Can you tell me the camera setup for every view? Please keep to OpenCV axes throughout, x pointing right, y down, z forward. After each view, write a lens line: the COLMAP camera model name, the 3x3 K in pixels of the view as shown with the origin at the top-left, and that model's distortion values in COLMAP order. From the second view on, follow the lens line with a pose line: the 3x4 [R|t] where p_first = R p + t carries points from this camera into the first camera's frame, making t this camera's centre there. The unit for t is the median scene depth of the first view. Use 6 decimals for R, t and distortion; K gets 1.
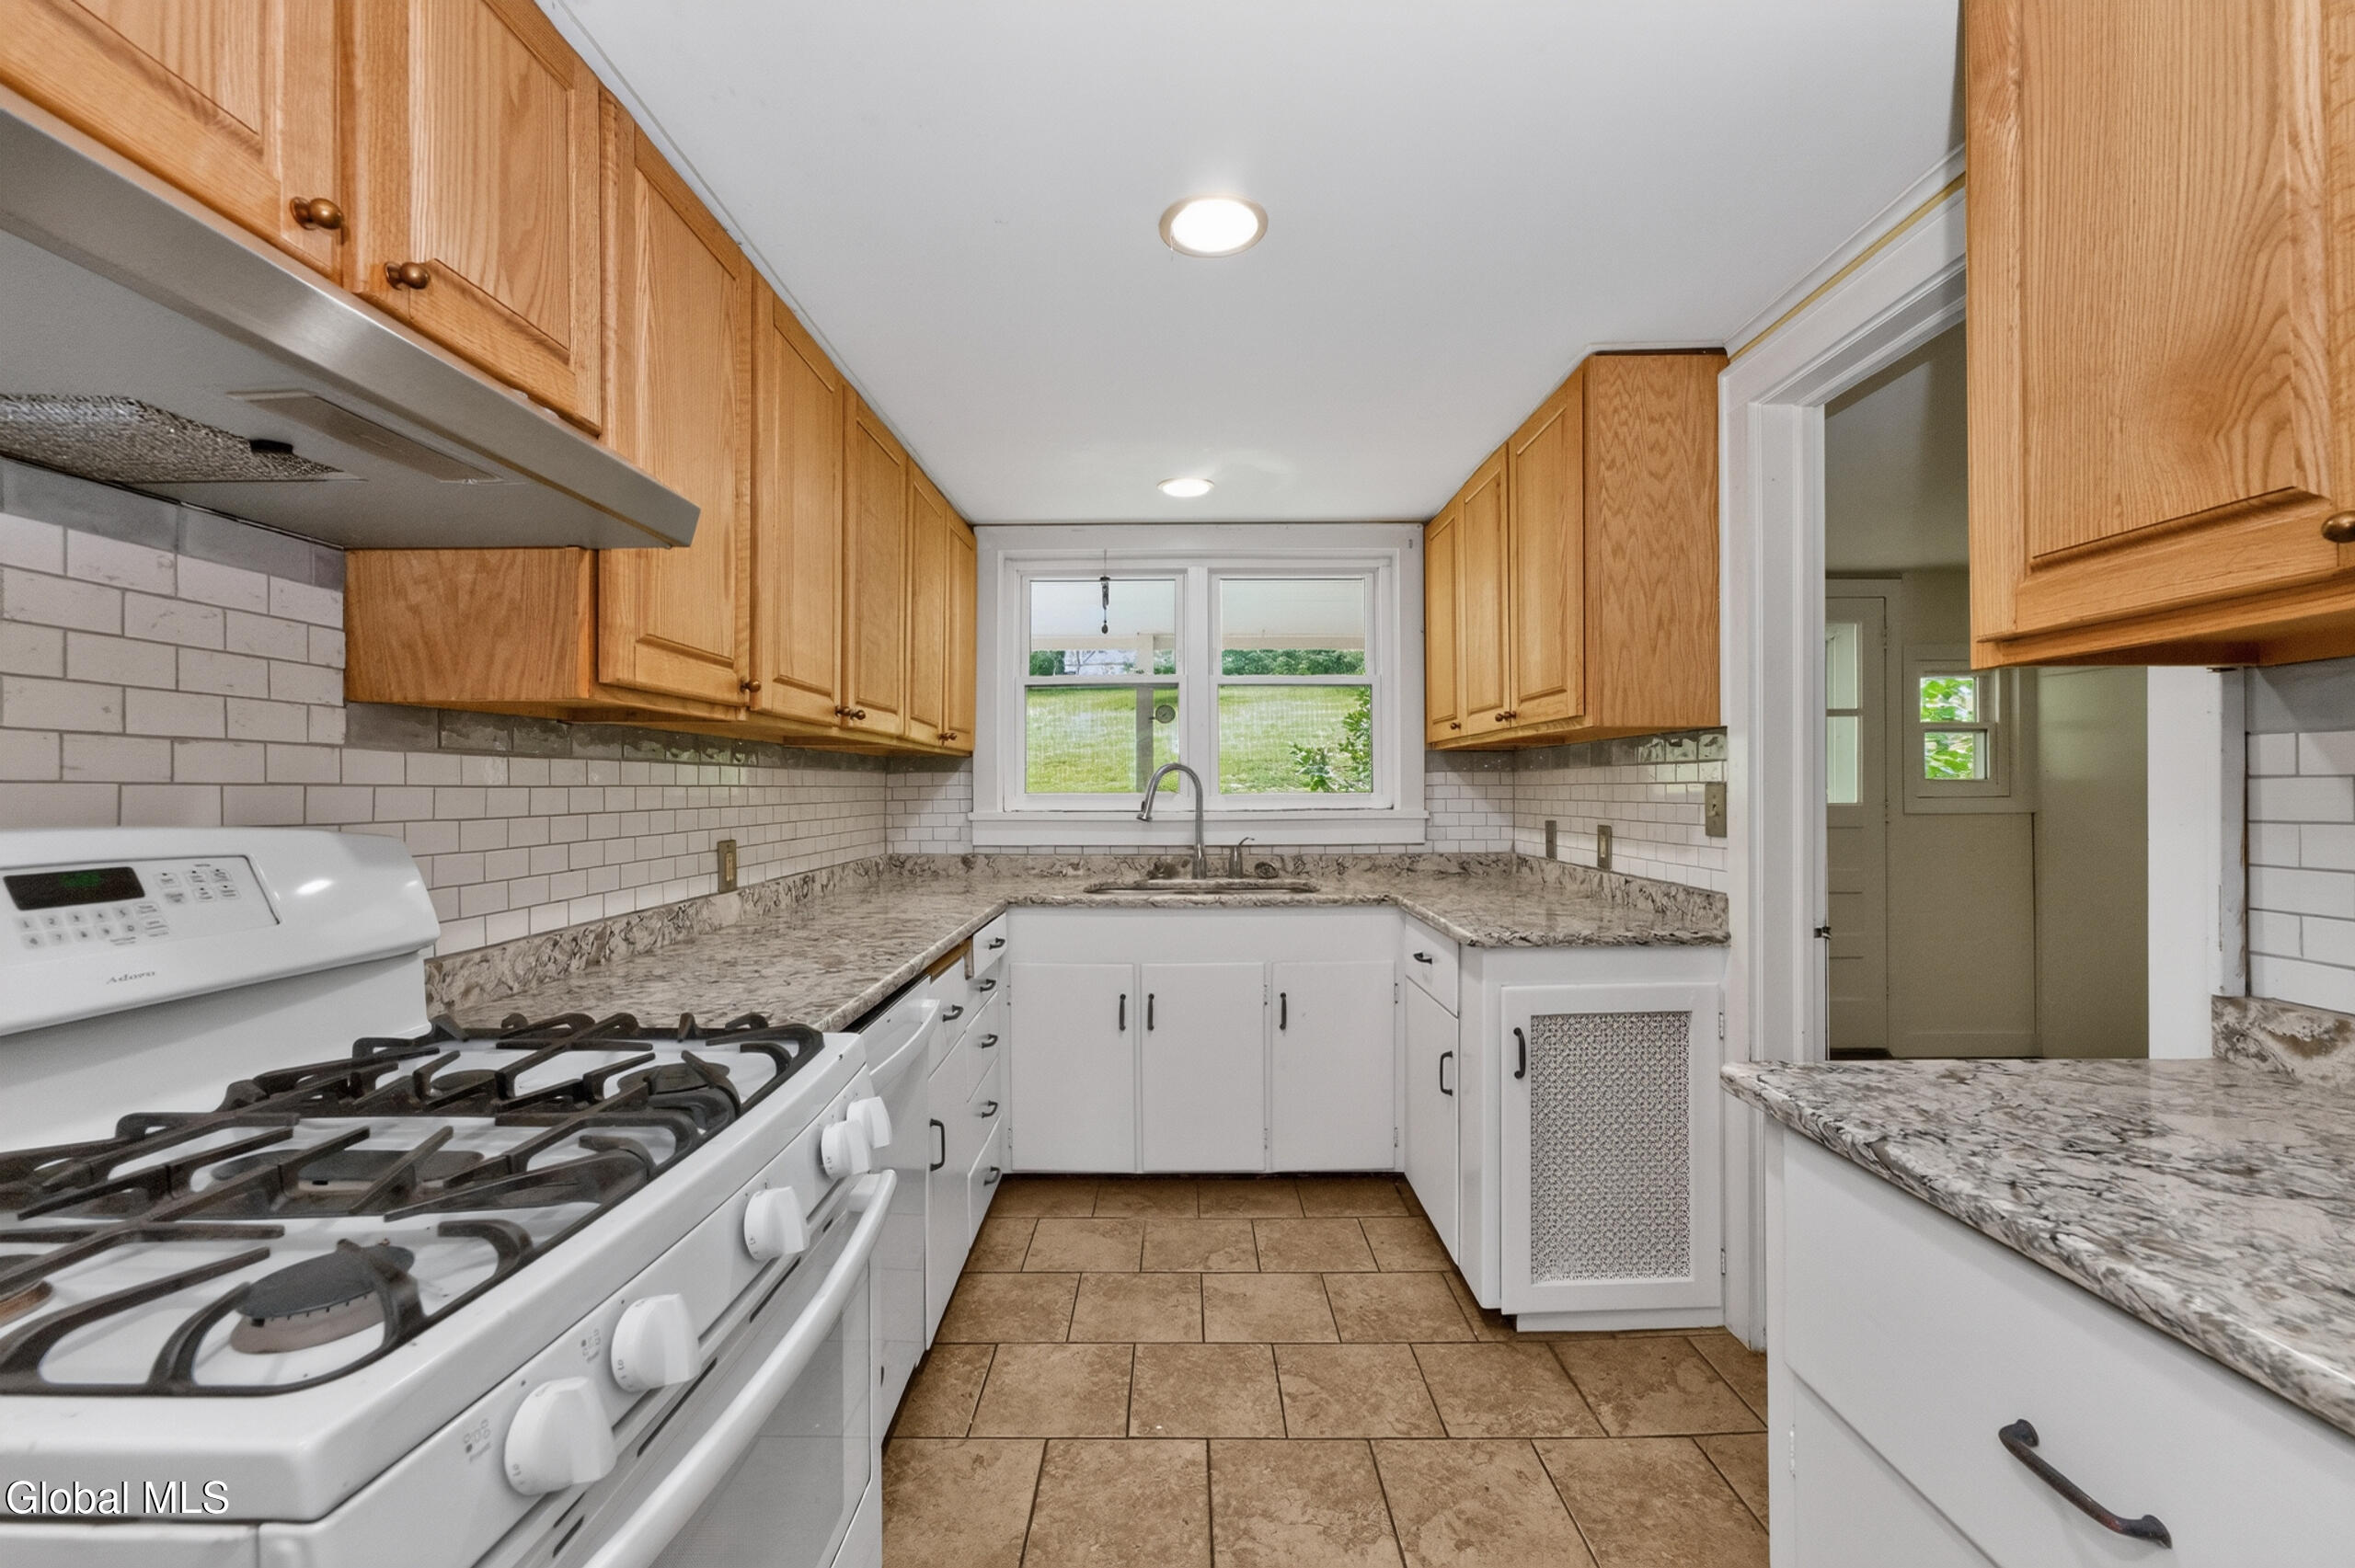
lens RADIAL K [[978.0, 0, 1180.6], [0, 978.0, 792.0], [0, 0, 1]] dist [-0.025041, -0.000049]
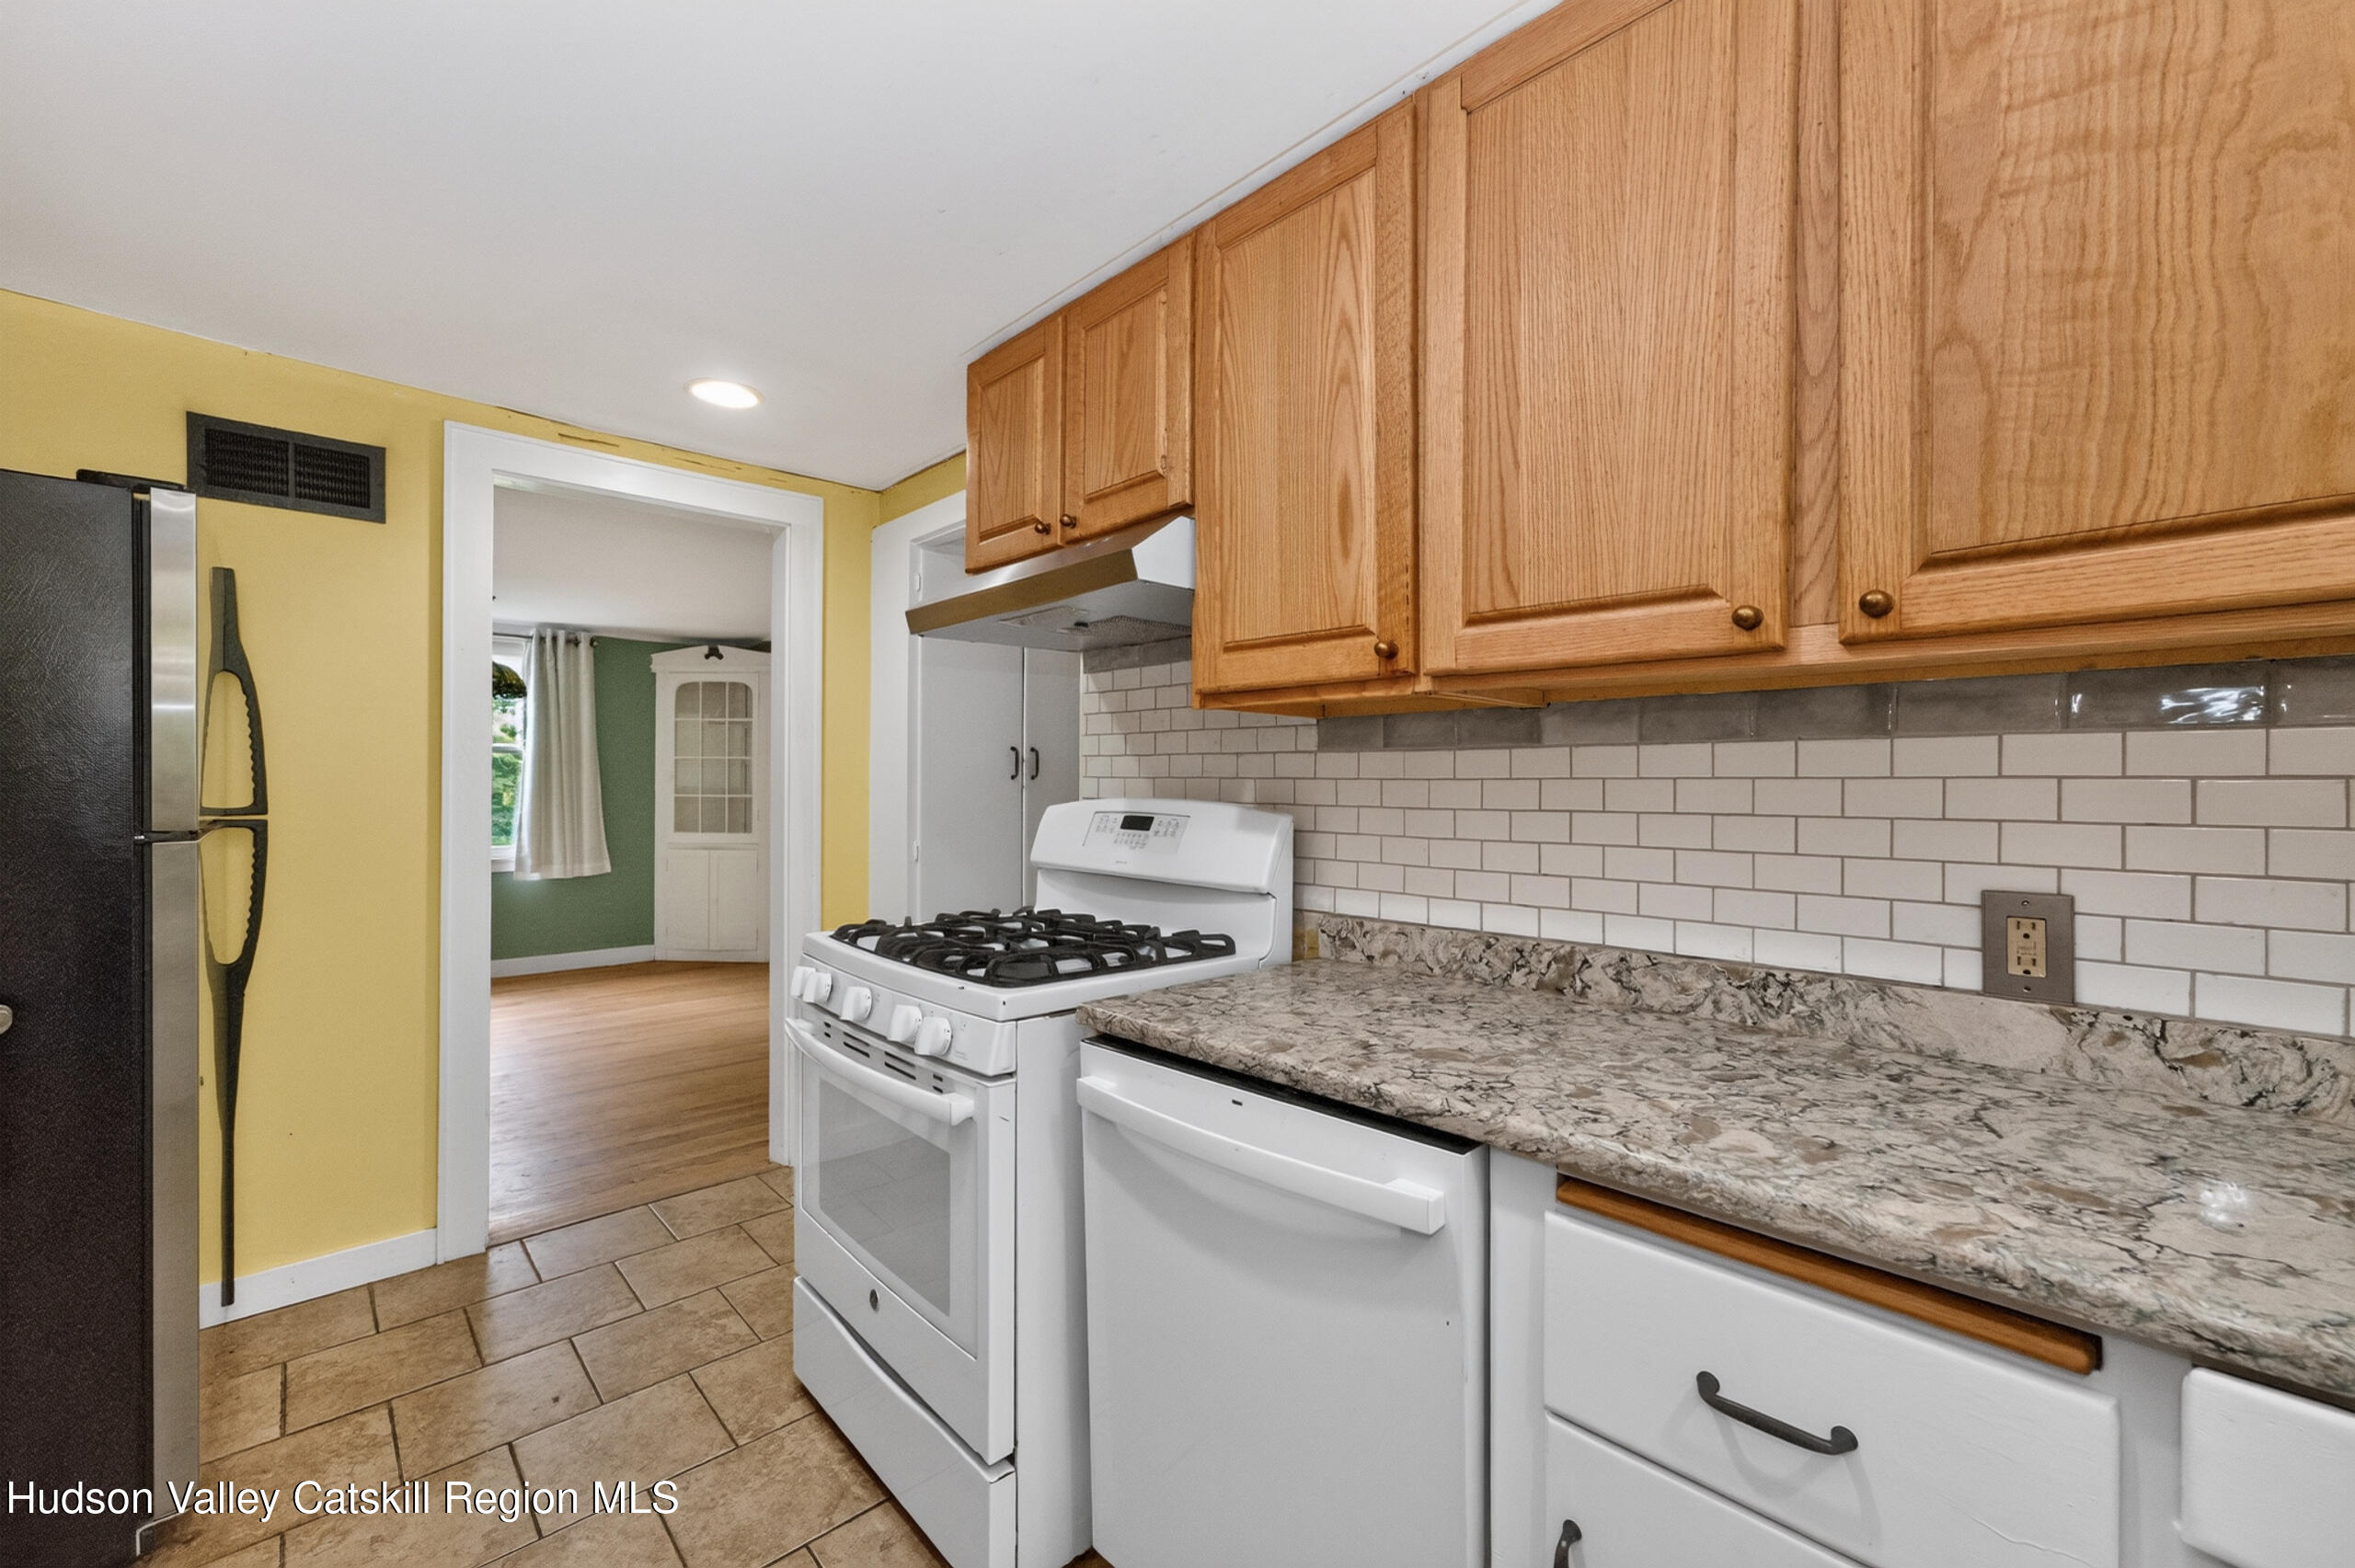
lens RADIAL K [[903.7, 0, 1183.3], [0, 903.7, 781.1], [0, 0, 1]] dist [0.000489, 0.000029]
pose [[-0.707971, 0.005152, -0.706223, 0.186084], [0.000276, 0.999975, 0.007018, -0.009810], [0.706242, 0.004774, -0.707955, 1.412434]]
